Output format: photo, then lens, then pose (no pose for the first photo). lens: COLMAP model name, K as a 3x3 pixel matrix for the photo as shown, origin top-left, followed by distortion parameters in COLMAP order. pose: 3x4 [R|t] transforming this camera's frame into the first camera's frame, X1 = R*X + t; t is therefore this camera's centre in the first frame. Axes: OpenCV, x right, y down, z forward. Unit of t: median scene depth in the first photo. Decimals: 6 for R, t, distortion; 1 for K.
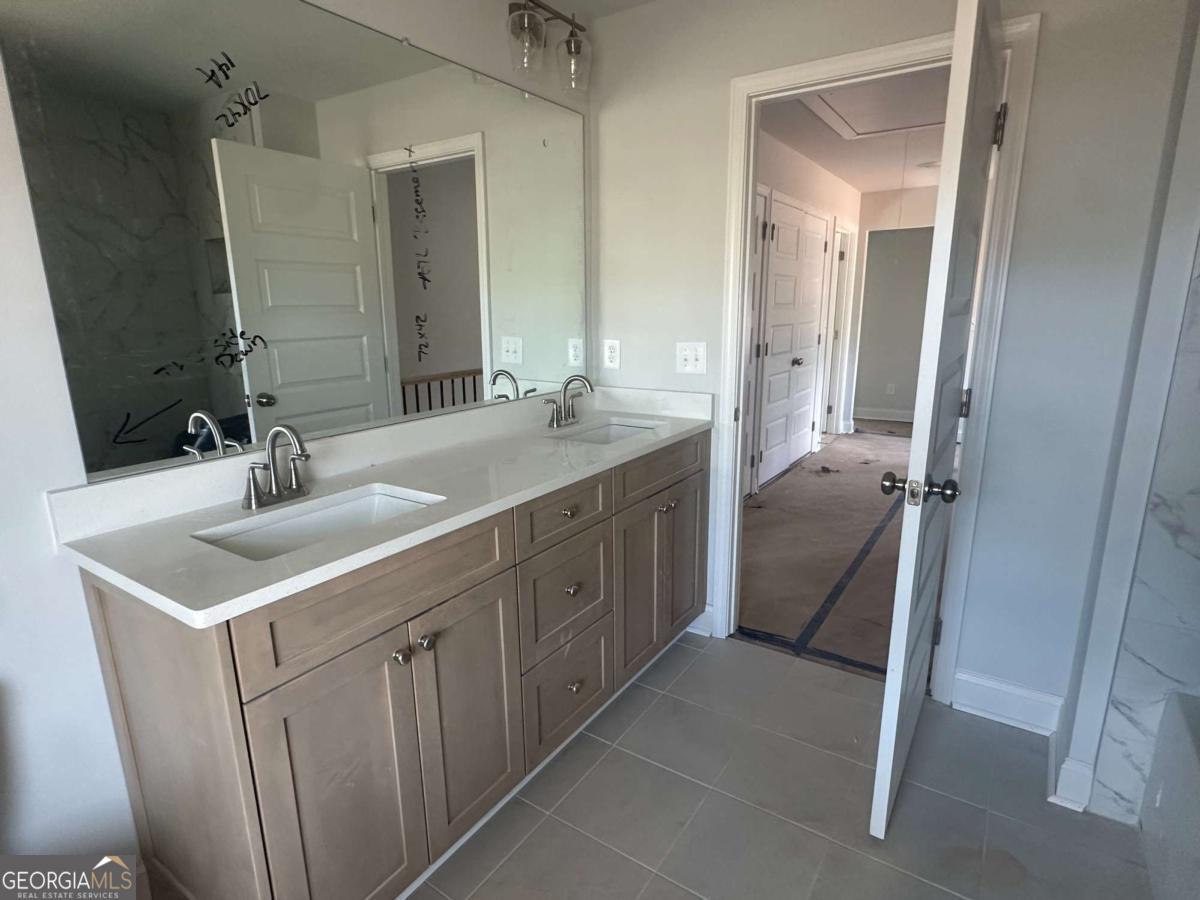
lens RADIAL K [[648.2, 0, 600.0], [0, 648.2, 450.0], [0, 0, 1]] dist [0.000172, 0.002036]
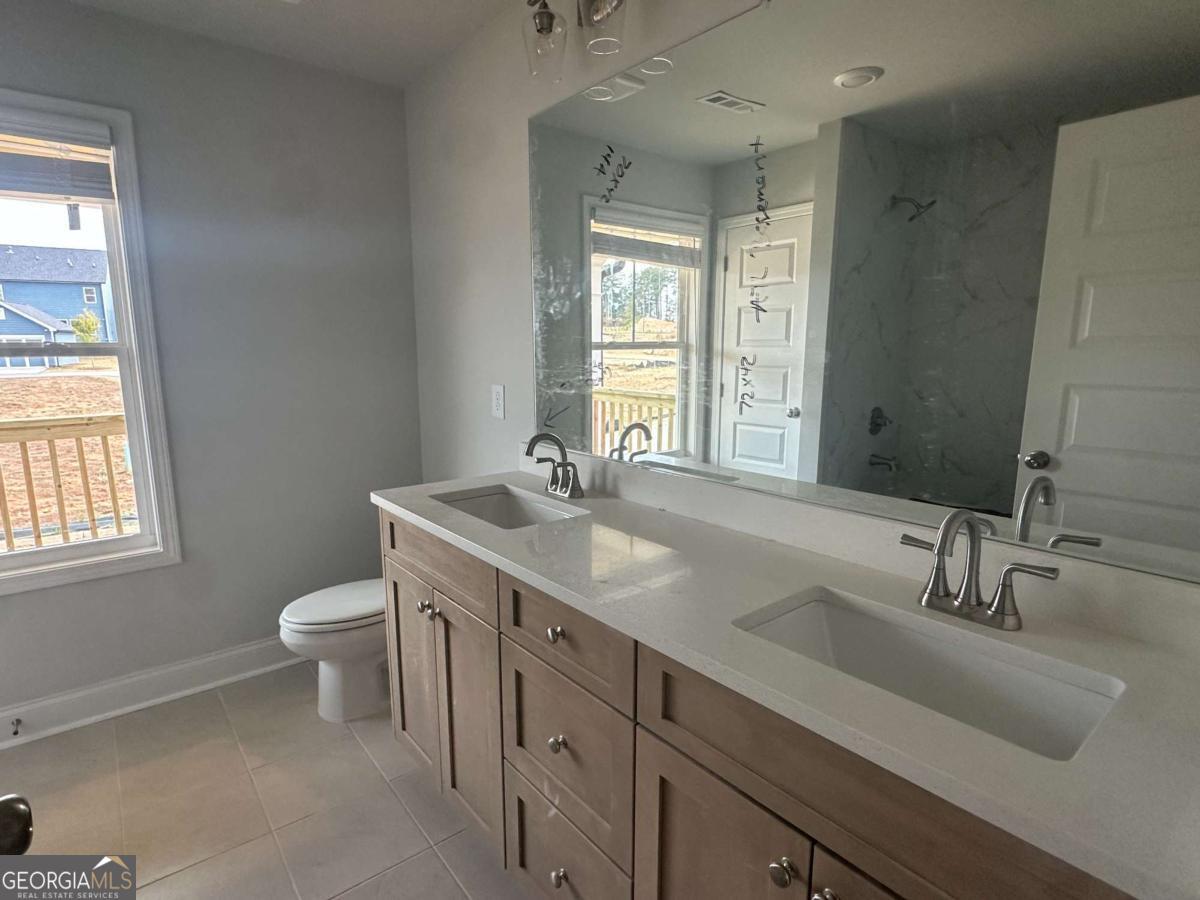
lens RADIAL K [[648.2, 0, 600.0], [0, 648.2, 450.0], [0, 0, 1]] dist [0.000172, 0.002036]
pose [[-0.306912, 0.171937, -0.936078, 0.529378], [-0.198922, 0.950235, 0.239758, -0.257825], [0.930717, 0.259791, -0.257437, 1.089192]]
